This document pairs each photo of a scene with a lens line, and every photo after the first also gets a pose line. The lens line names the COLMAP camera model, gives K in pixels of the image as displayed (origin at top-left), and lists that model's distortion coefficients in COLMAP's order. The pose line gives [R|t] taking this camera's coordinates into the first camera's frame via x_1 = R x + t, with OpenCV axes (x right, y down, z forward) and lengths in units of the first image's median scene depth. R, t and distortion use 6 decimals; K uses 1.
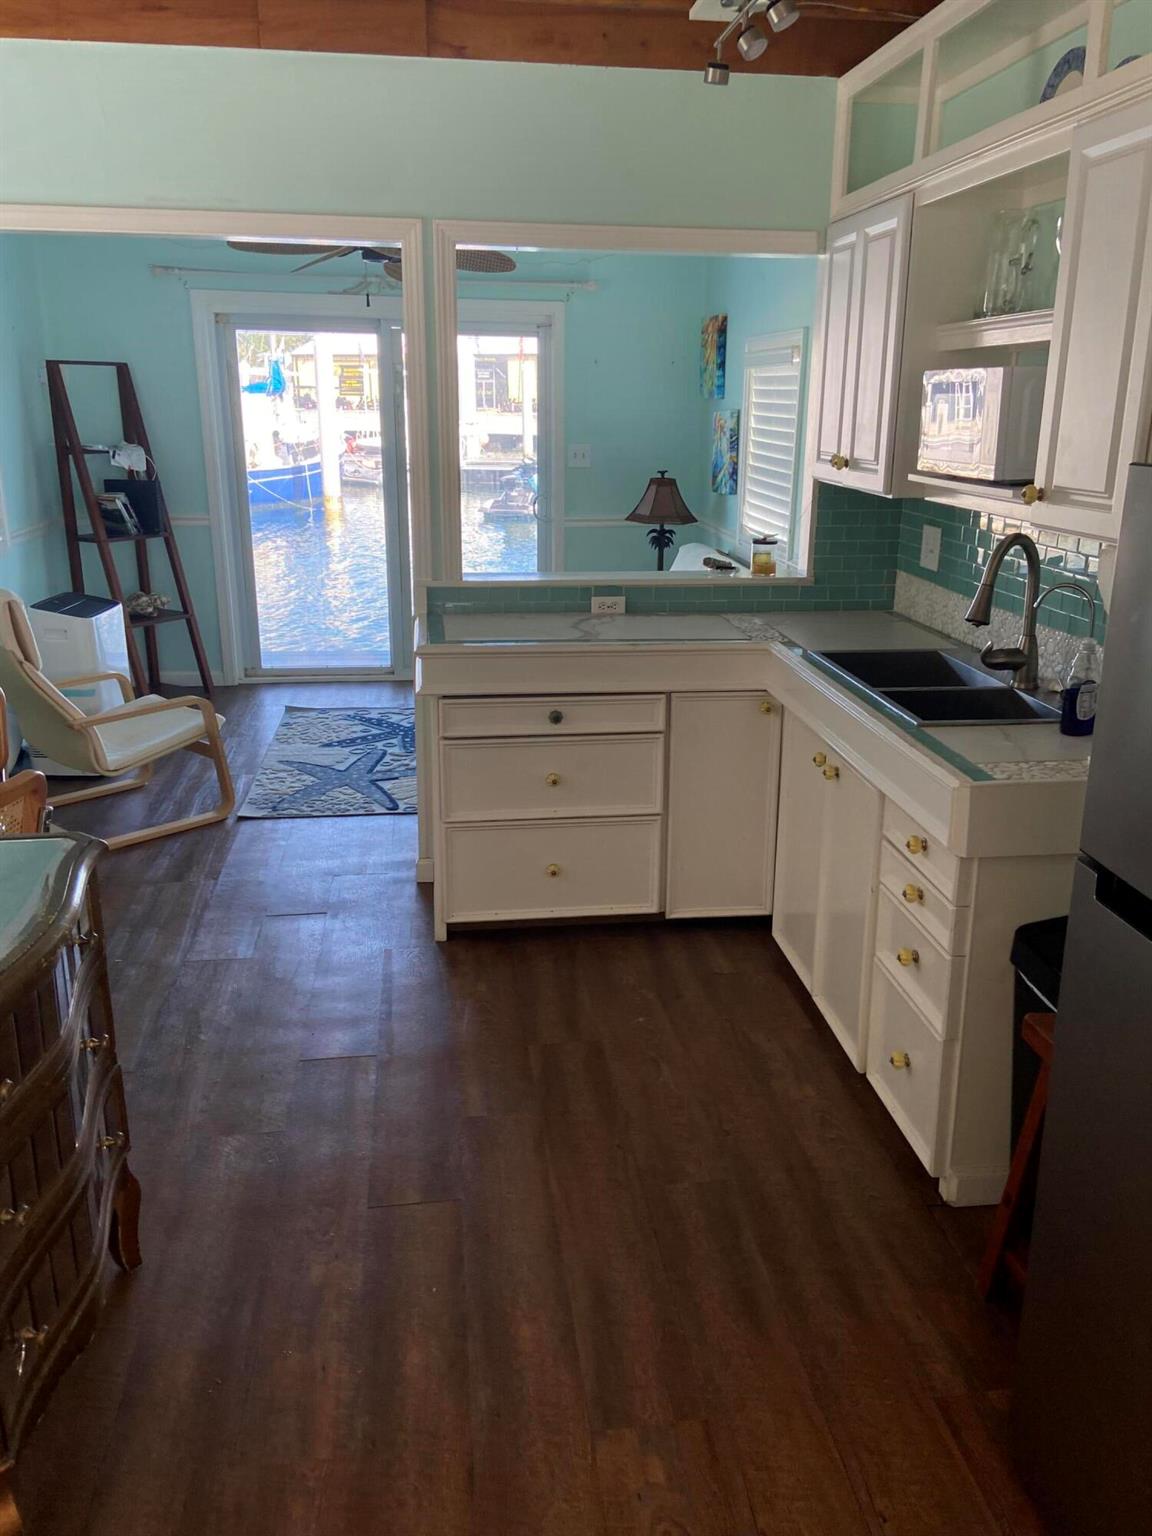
lens RADIAL K [[1231.7, 0, 570.4], [0, 1231.7, 764.9], [0, 0, 1]] dist [0.067662, -0.020050]
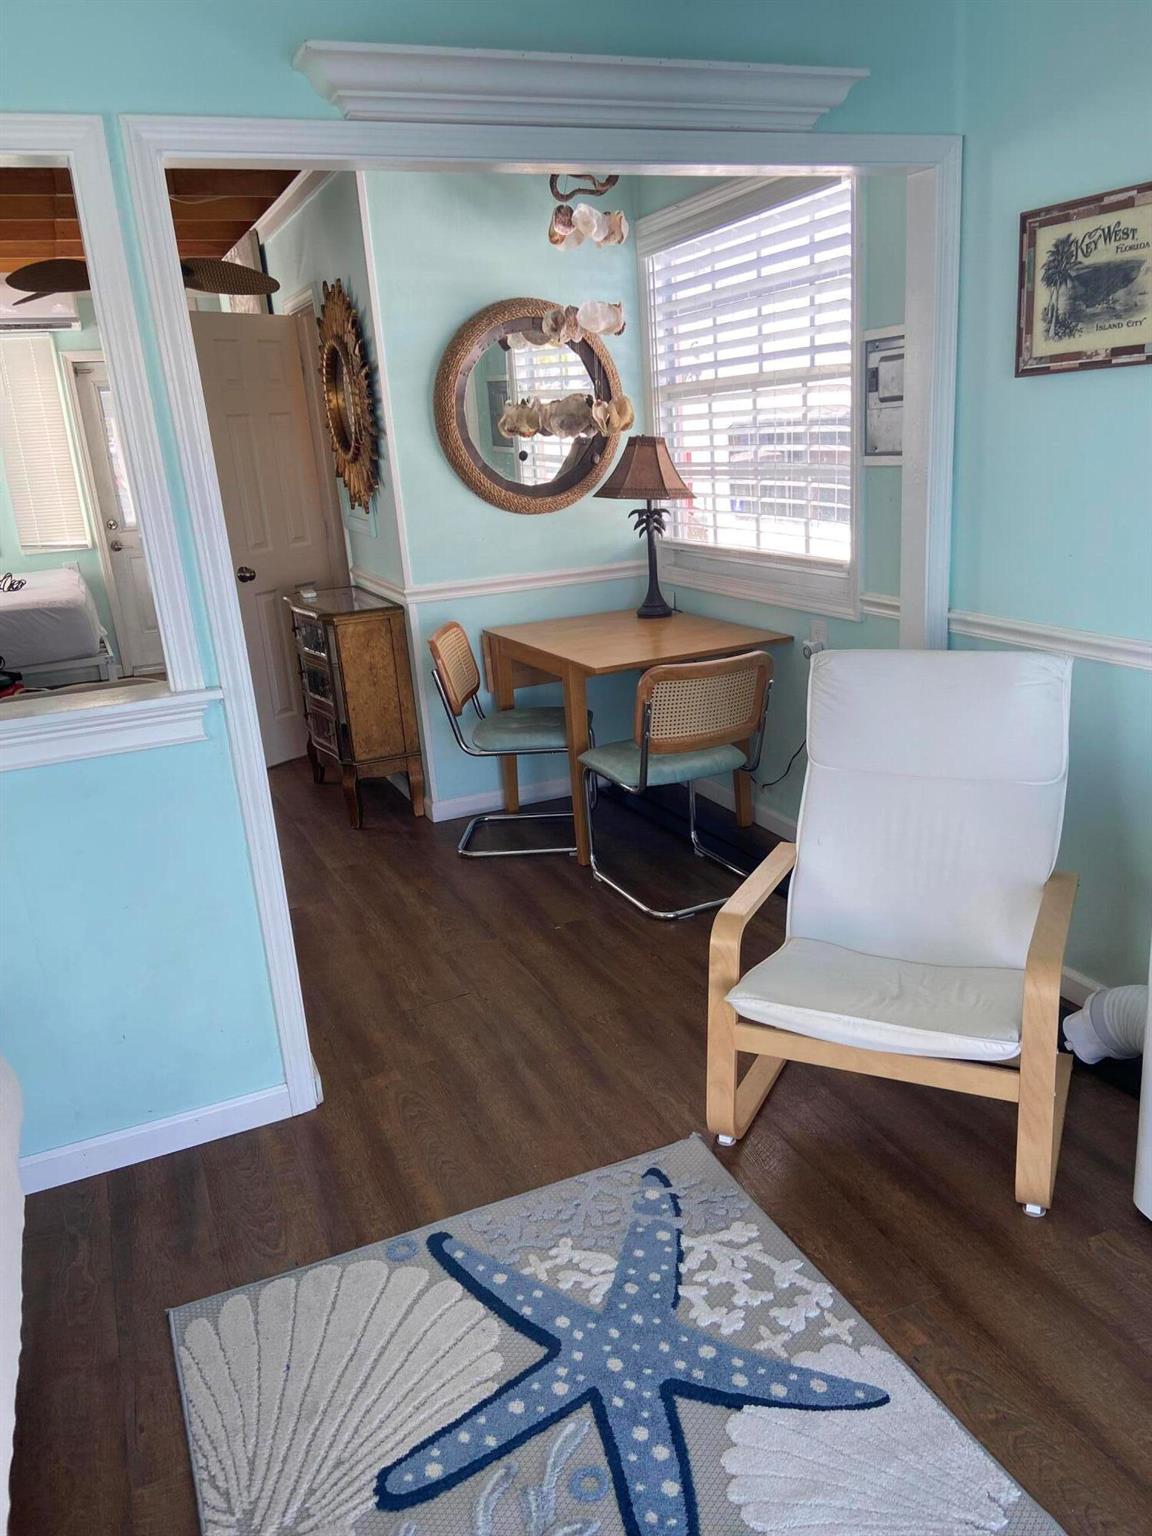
lens RADIAL K [[1162.0, 0, 583.8], [0, 1162.0, 774.0], [0, 0, 1]] dist [0.109769, -0.140307]
pose [[-0.959501, 0.130330, -0.249745, -0.085734], [-0.026242, 0.841338, 0.539872, -0.303748], [0.280481, 0.524561, -0.803845, 1.058905]]
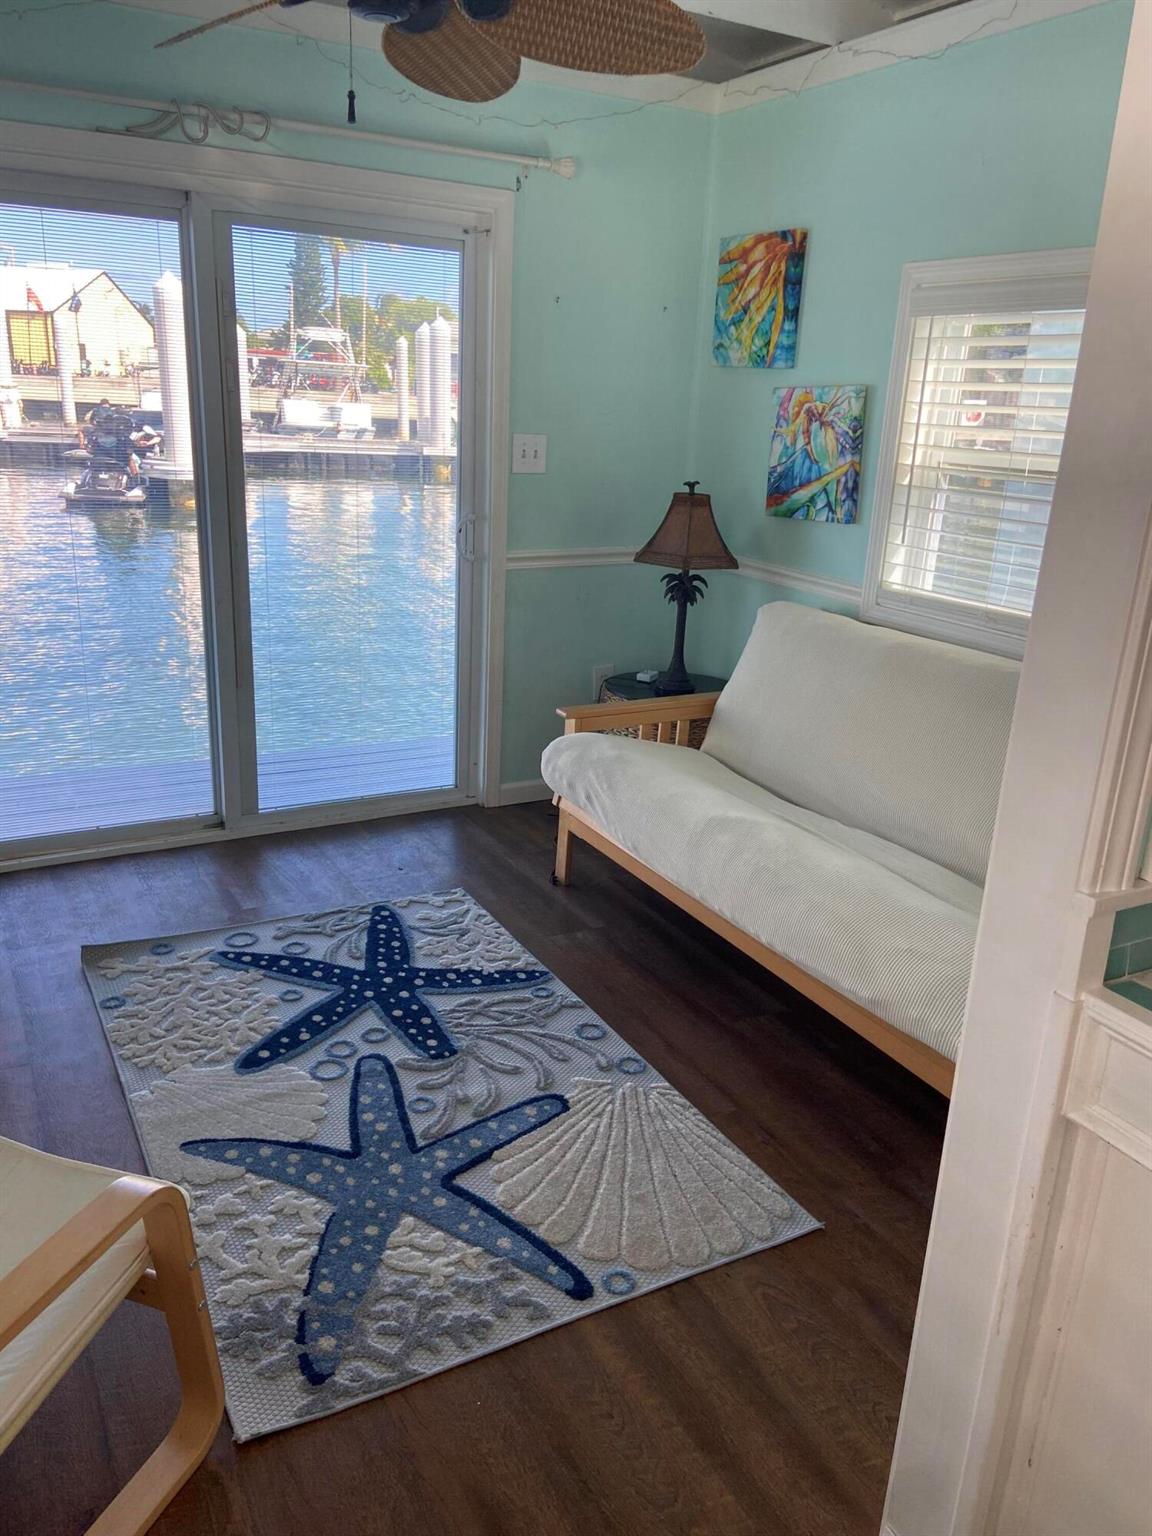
lens RADIAL K [[1162.0, 0, 596.8], [0, 1162.0, 780.1], [0, 0, 1]] dist [0.109769, -0.140307]
pose [[0.922354, -0.096025, 0.374221, -0.225507], [0.079981, 0.995095, 0.058210, -0.136457], [-0.377975, -0.023760, 0.925511, 0.504273]]
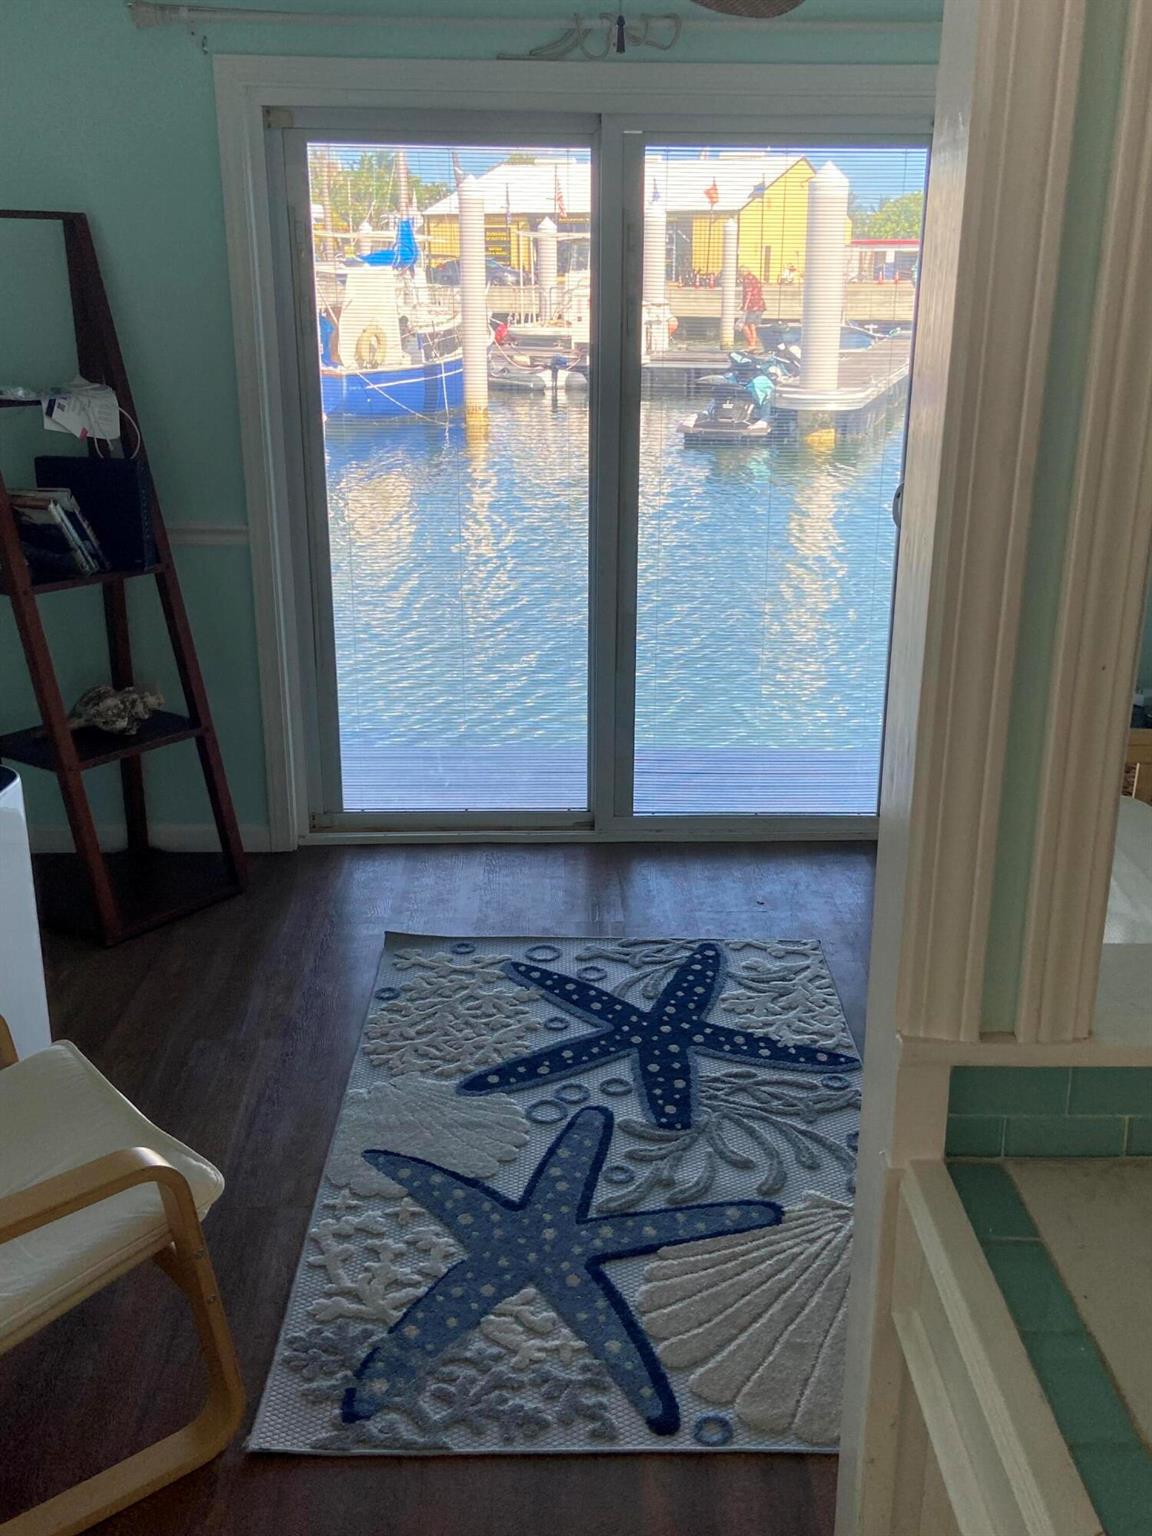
lens RADIAL K [[1510.1, 0, 616.9], [0, 1510.1, 779.4], [0, 0, 1]] dist [0.066556, 0.000000]
pose [[0.995613, 0.025147, -0.090122, -0.098236], [-0.021824, 0.999052, 0.037665, -0.140212], [0.090984, -0.035533, 0.995218, 0.453754]]
